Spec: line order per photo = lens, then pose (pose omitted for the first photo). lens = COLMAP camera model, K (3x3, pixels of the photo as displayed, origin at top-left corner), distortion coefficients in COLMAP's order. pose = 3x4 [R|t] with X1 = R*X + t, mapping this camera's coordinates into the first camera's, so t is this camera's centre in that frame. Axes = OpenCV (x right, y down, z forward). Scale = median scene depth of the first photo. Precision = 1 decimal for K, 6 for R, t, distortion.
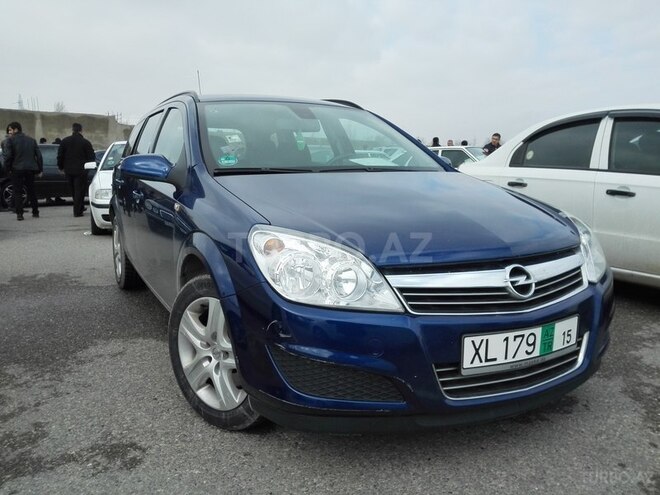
lens RADIAL K [[551.8, 0, 330.6], [0, 551.8, 244.2], [0, 0, 1]] dist [-0.031010, -0.012183]
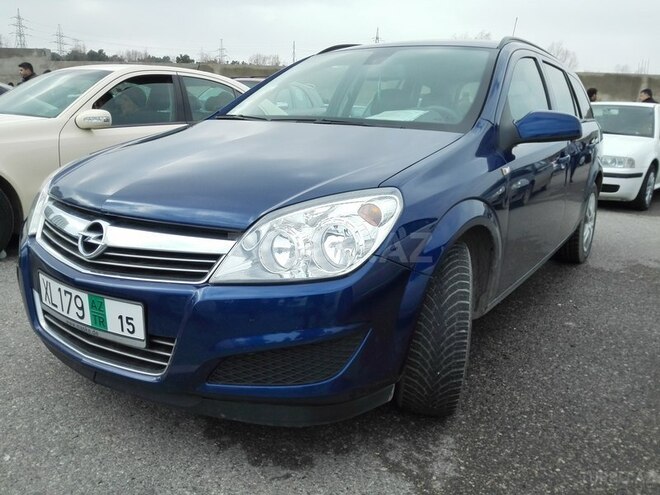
lens RADIAL K [[551.8, 0, 329.8], [0, 551.8, 250.9], [0, 0, 1]] dist [-0.031010, -0.012183]
pose [[0.508858, 0.228741, -0.829904, 1.279470], [-0.167891, 0.971909, 0.164938, -0.124499], [0.844320, 0.055403, 0.532967, 0.846860]]
